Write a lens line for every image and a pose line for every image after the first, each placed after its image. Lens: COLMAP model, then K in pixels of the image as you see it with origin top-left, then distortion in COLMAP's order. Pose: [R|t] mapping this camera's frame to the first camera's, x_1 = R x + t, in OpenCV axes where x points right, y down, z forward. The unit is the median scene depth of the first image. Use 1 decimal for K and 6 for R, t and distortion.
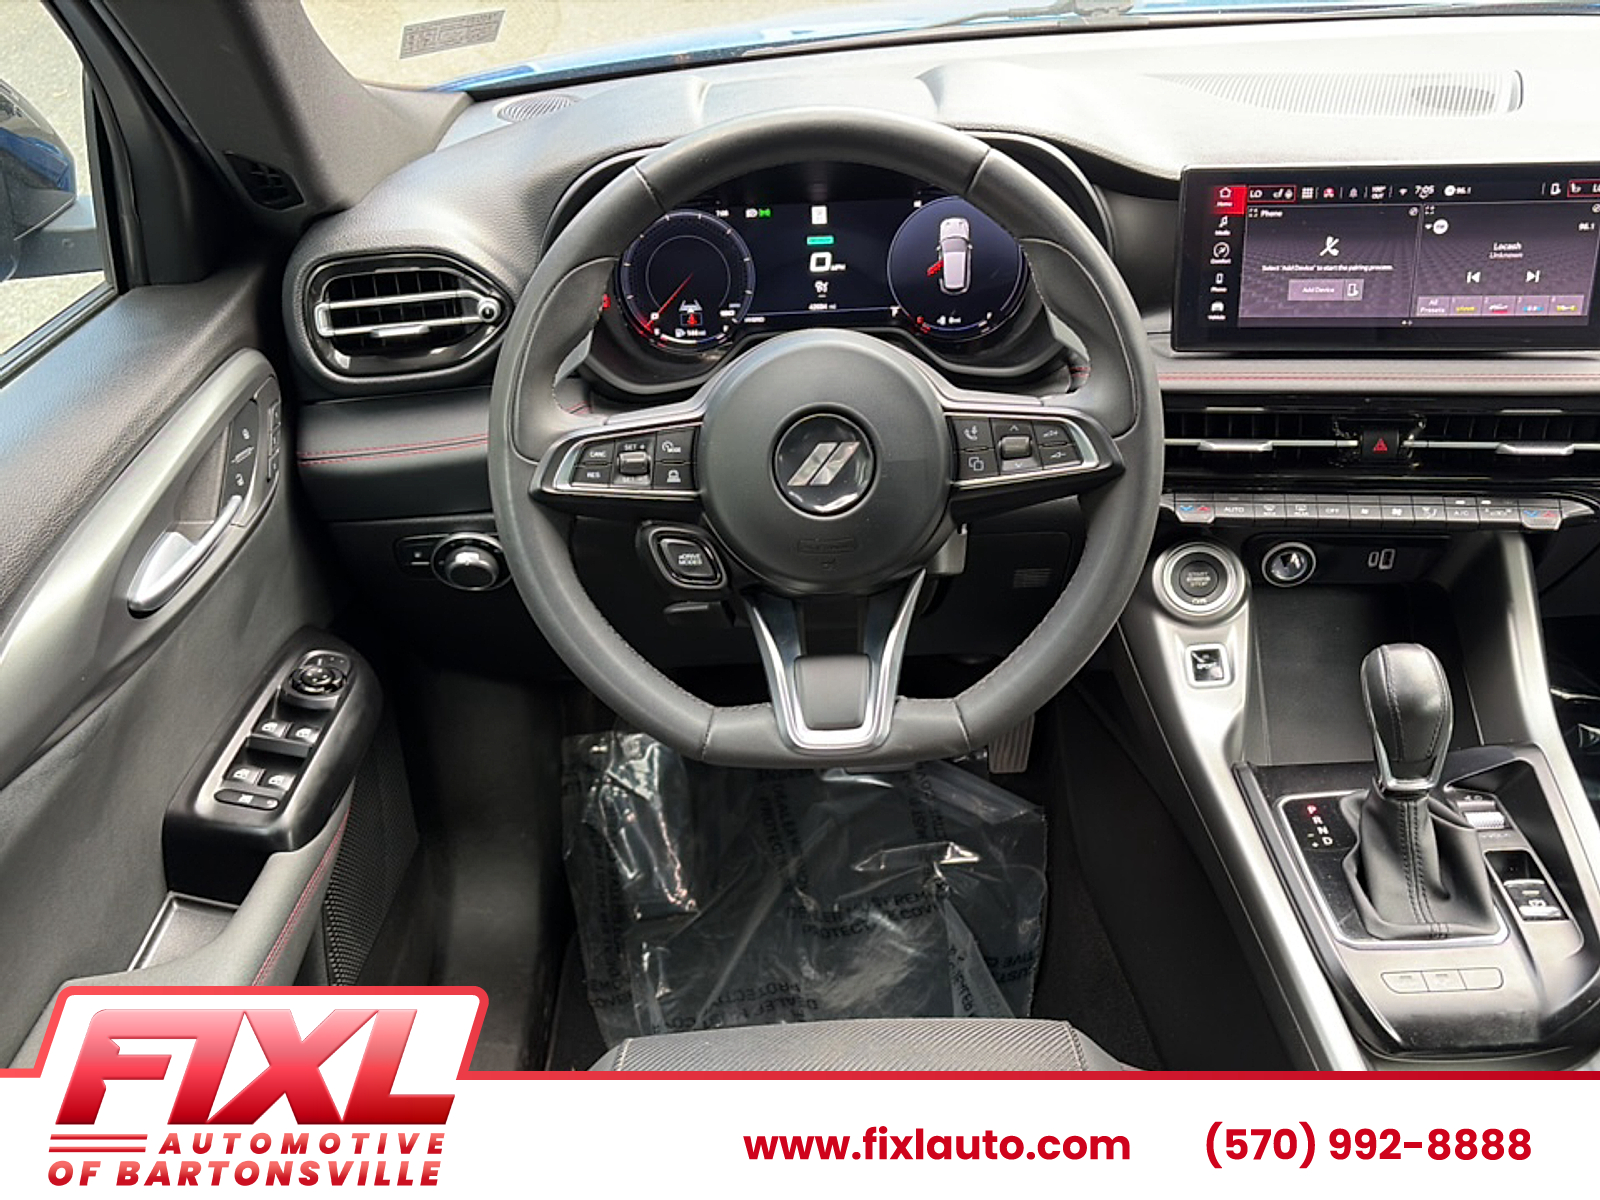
lens RADIAL K [[1645.9, 0, 792.6], [0, 1645.9, 621.9], [0, 0, 1]] dist [0.175327, -0.553466]
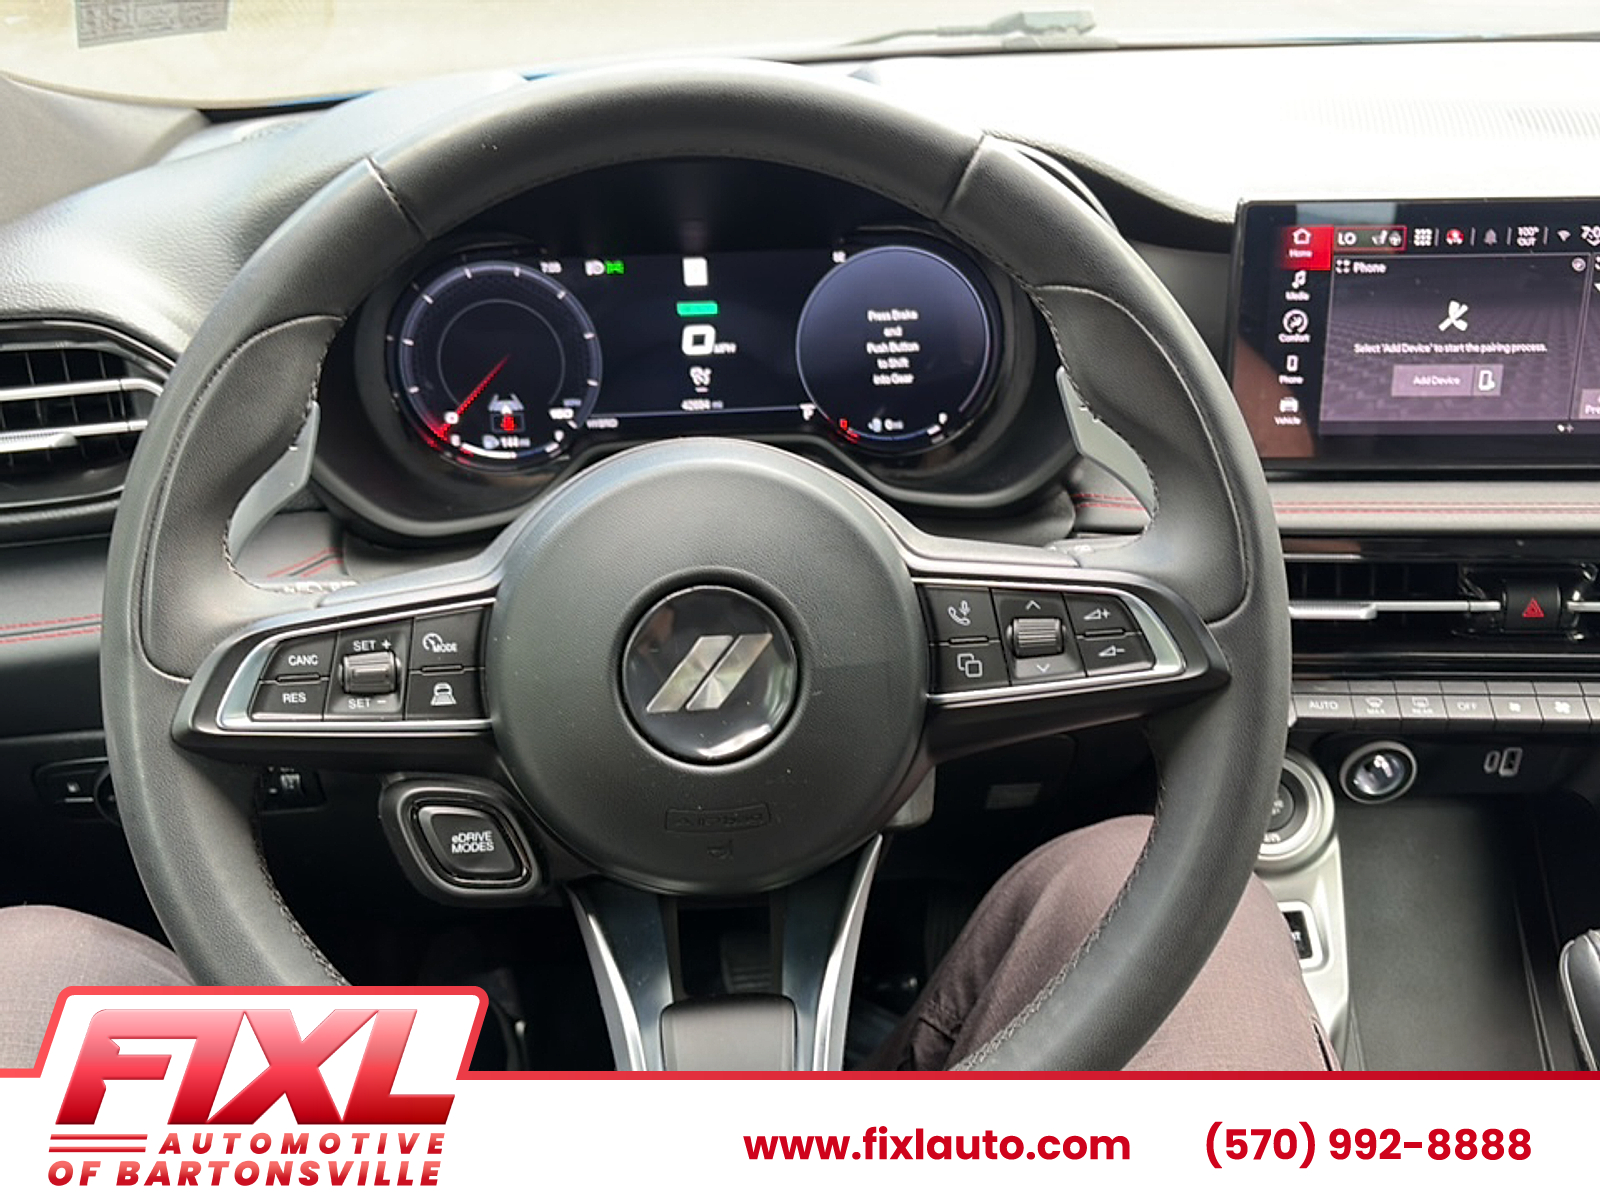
lens RADIAL K [[1614.1, 0, 800.0], [0, 1614.1, 600.0], [0, 0, 1]] dist [0.148469, -0.419331]
pose [[0.996837, -0.010028, 0.078835, 0.005320], [0.015693, 0.997312, -0.071577, -0.067413], [-0.077905, 0.072587, 0.994315, 0.370922]]
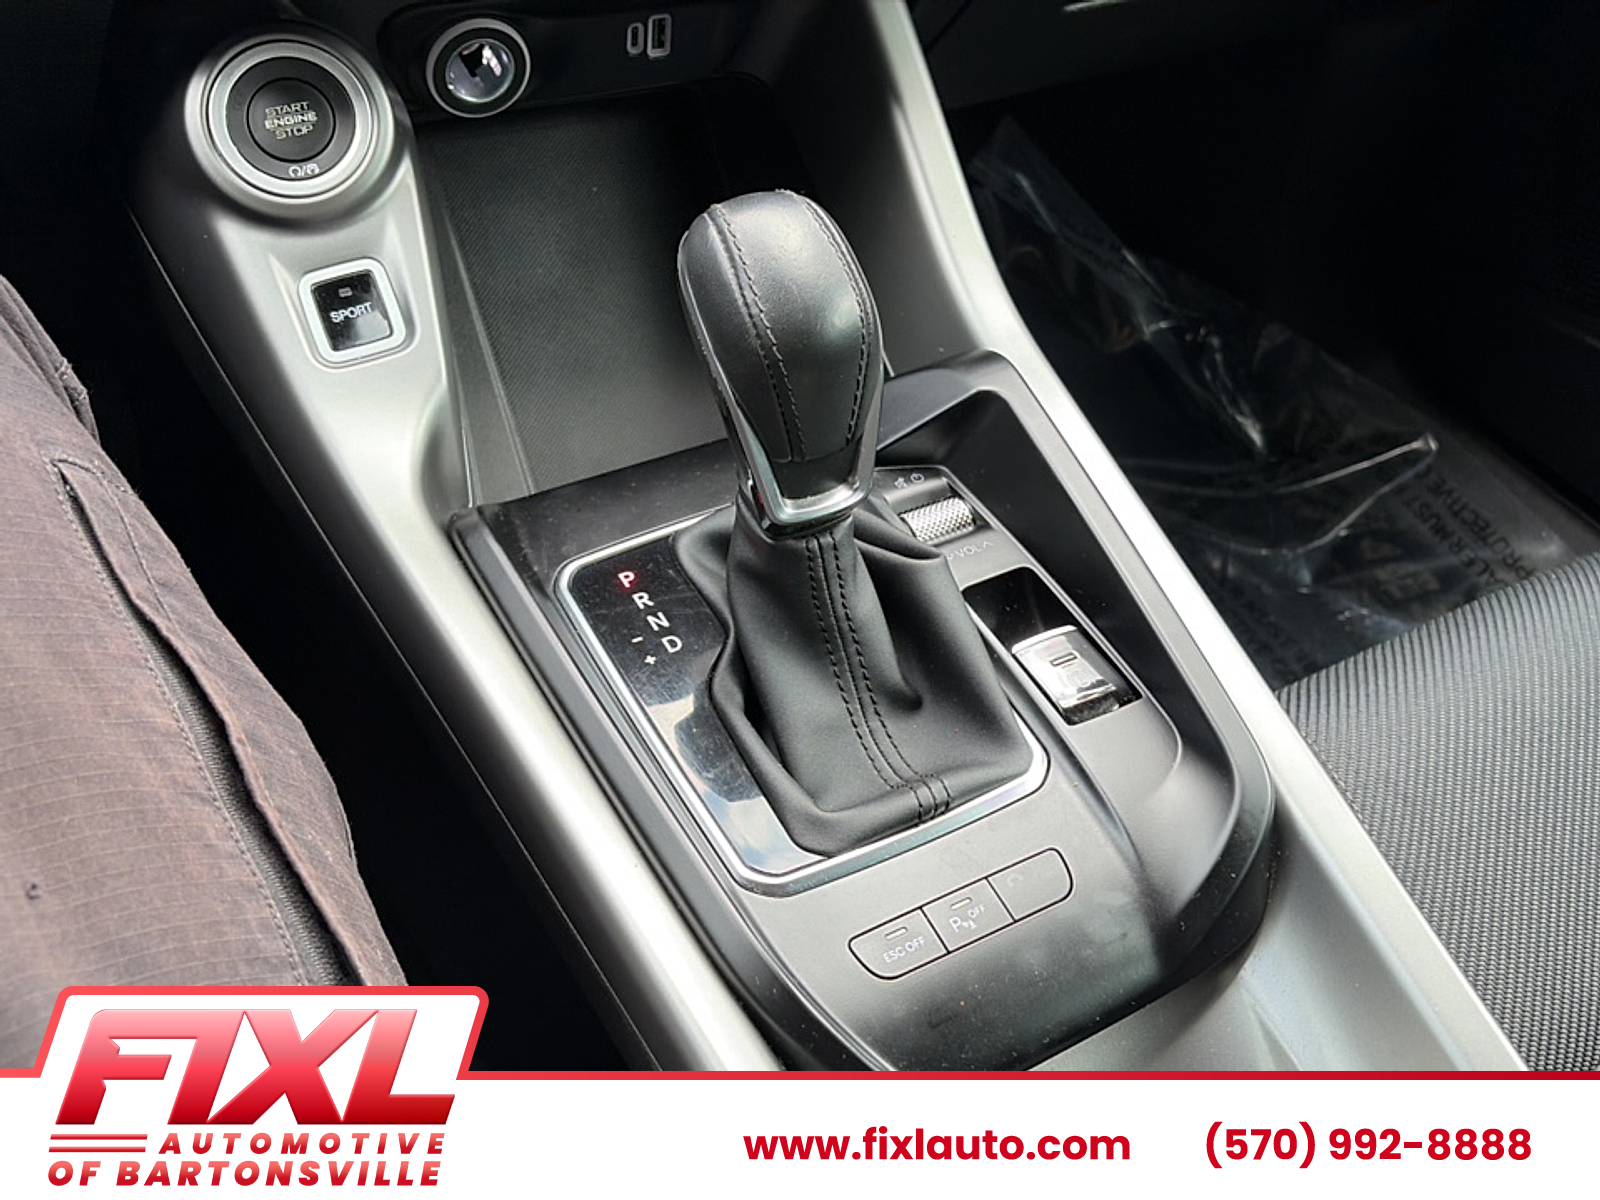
lens RADIAL K [[1614.1, 0, 800.0], [0, 1614.1, 600.0], [0, 0, 1]] dist [0.148469, -0.419331]
pose [[0.886697, -0.252323, 0.387430, 0.171543], [0.158112, 0.952918, 0.258745, 0.005444], [-0.434476, -0.168171, 0.884844, 0.558225]]
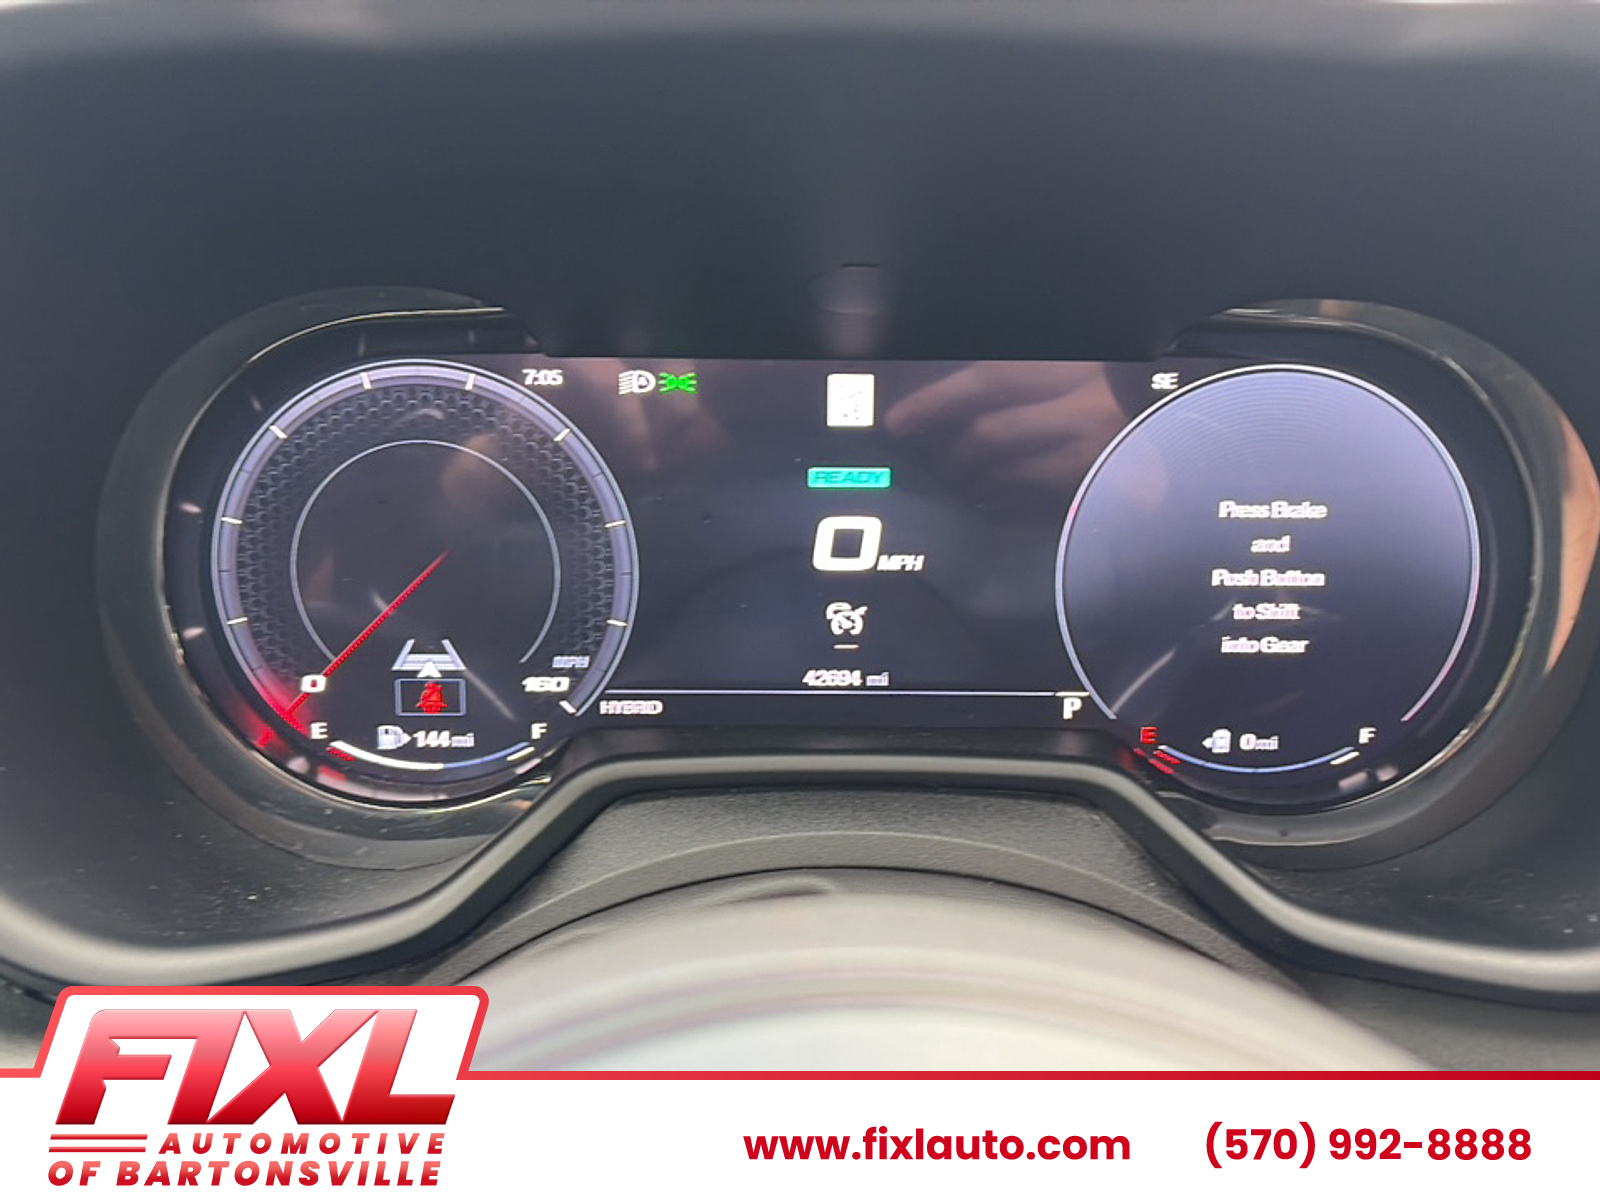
lens RADIAL K [[1614.1, 0, 800.0], [0, 1614.1, 600.0], [0, 0, 1]] dist [0.148469, -0.419331]
pose [[0.998695, 0.050289, 0.008927, 0.006155], [-0.047627, 0.980068, -0.192868, -0.158735], [-0.018448, 0.192191, 0.981184, 0.758145]]
